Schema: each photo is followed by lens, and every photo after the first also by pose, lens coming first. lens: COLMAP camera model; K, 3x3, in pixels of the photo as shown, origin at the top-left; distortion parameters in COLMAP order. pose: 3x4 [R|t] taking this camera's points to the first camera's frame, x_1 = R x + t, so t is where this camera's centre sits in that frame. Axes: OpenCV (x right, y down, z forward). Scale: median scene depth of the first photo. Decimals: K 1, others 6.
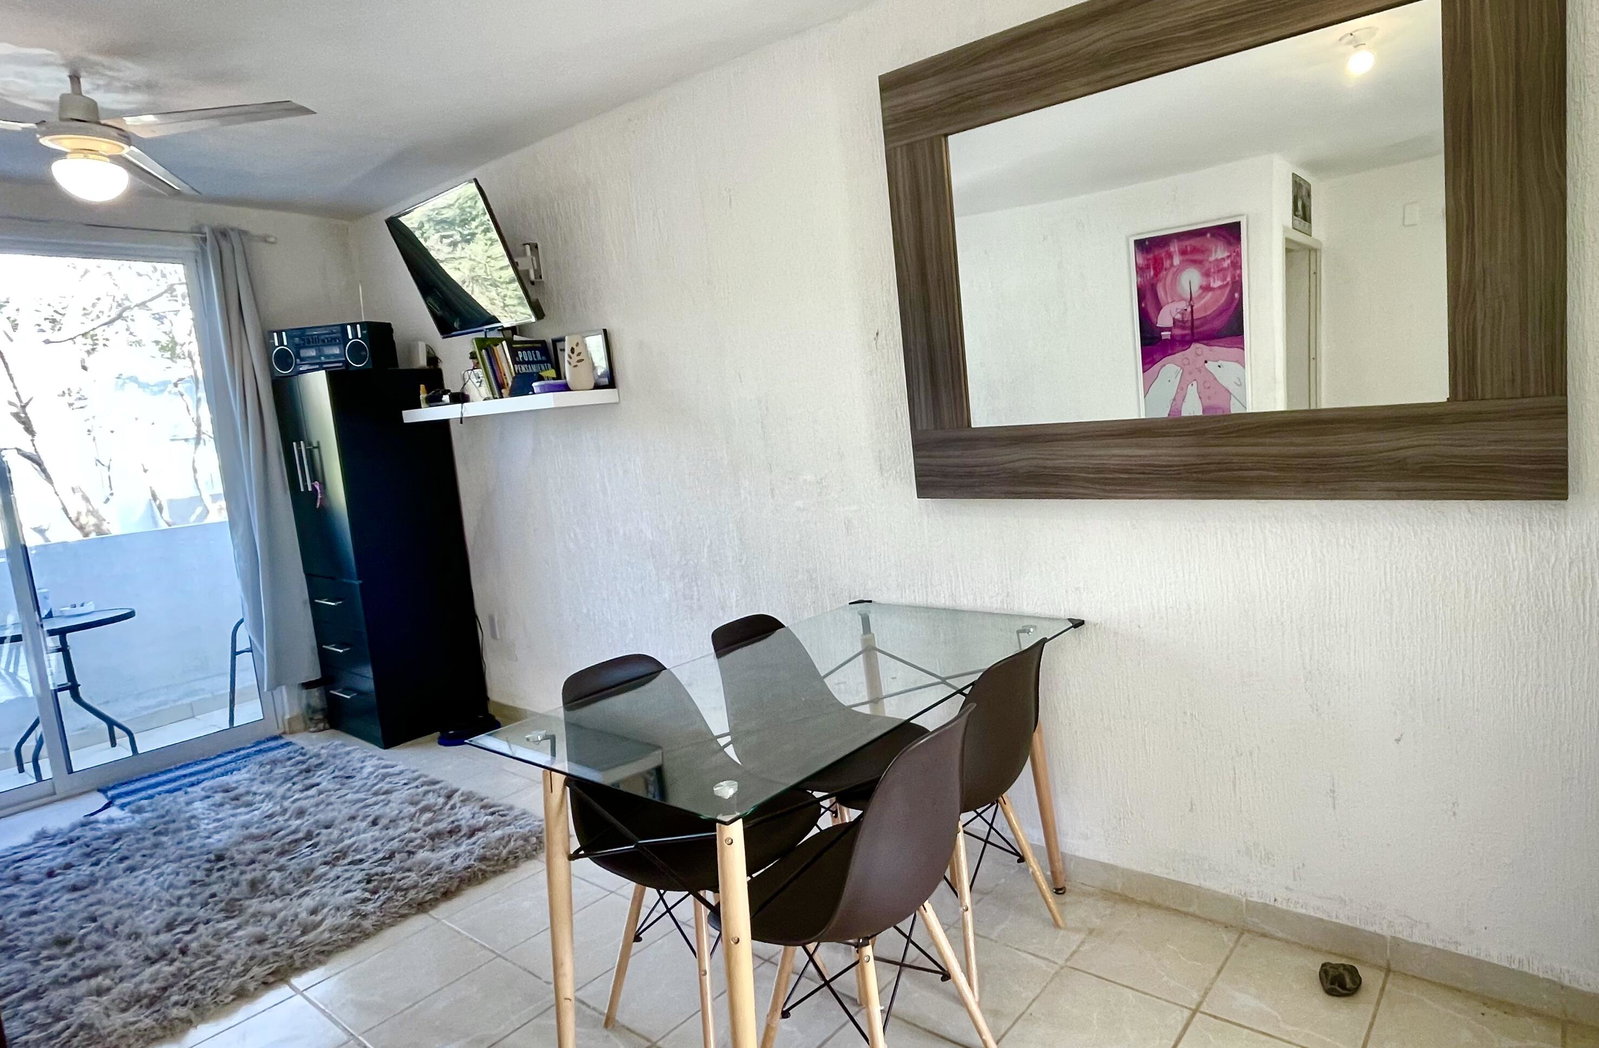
lens RADIAL K [[939.4, 0, 799.5], [0, 939.4, 524.0], [0, 0, 1]] dist [0.027749, 0.000232]
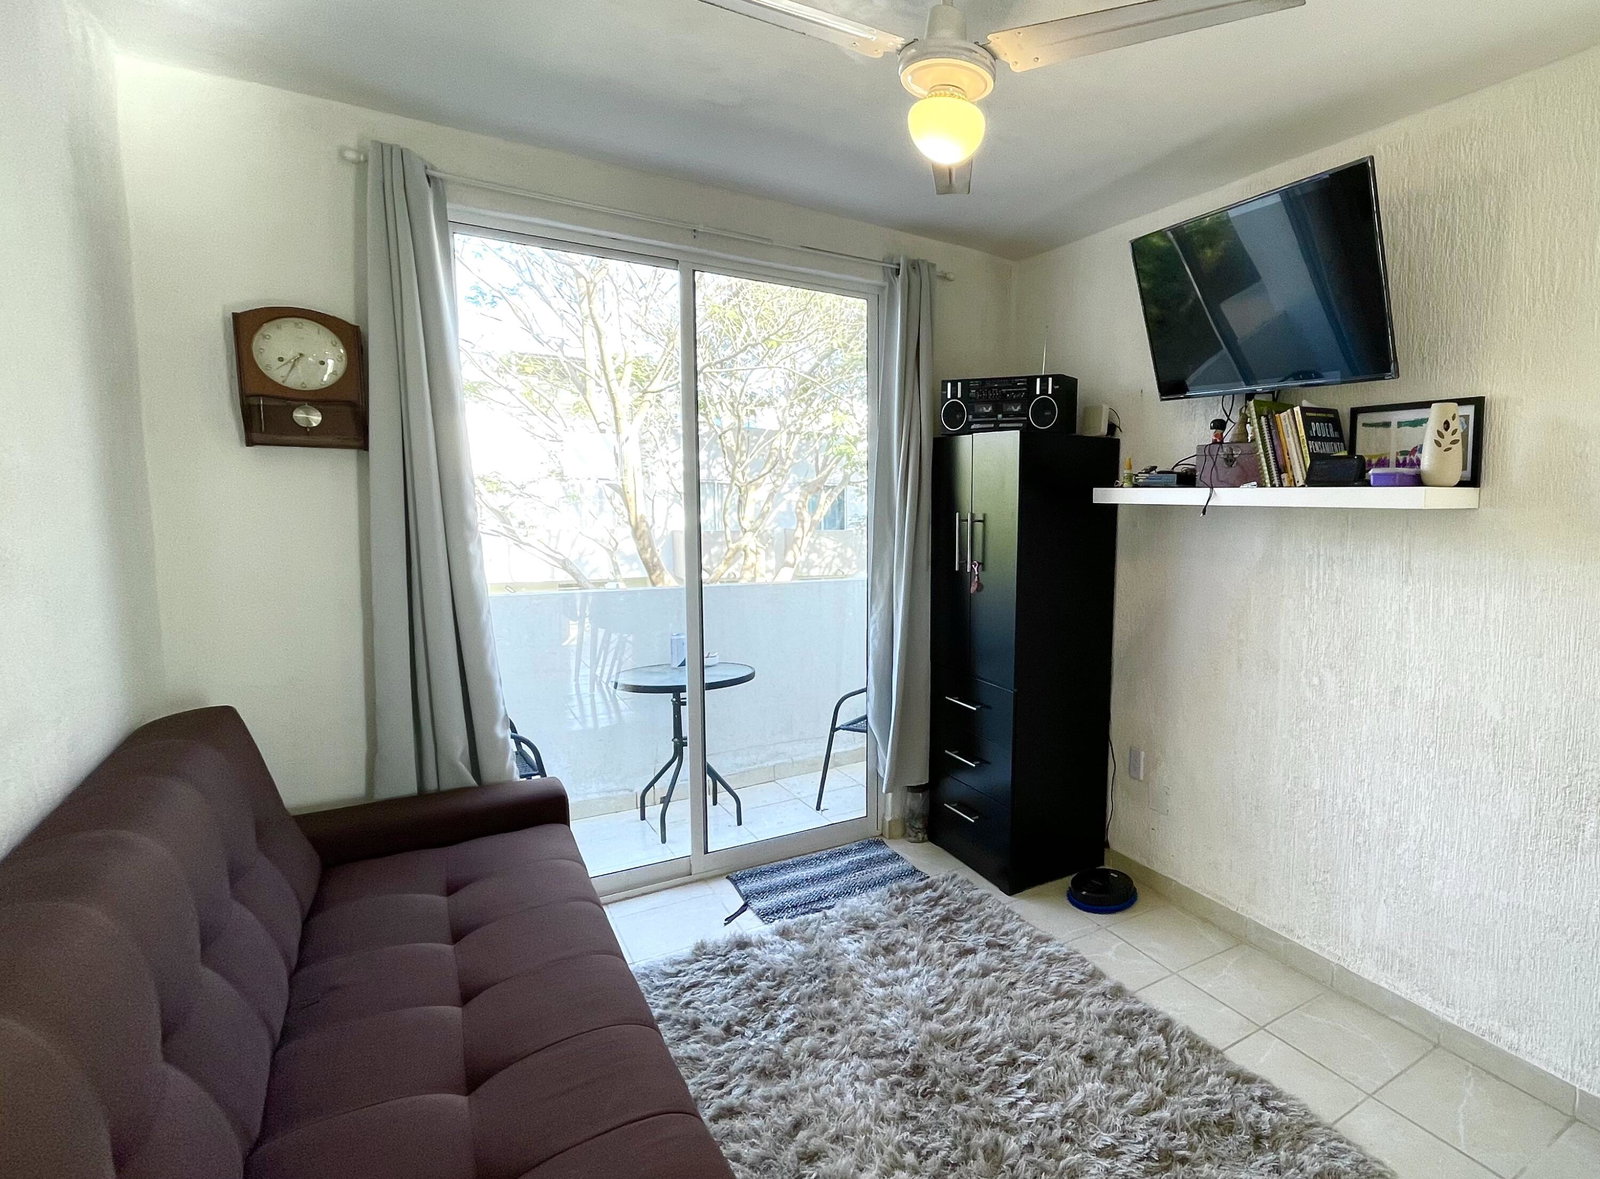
lens RADIAL K [[768.5, 0, 800.0], [0, 768.5, 589.5], [0, 0, 1]] dist [-0.001731, 0.000042]
pose [[0.927119, 0.145364, -0.345425, -0.432667], [-0.140615, 0.989299, 0.038913, -0.026346], [0.347386, 0.012495, 0.937639, 0.320507]]
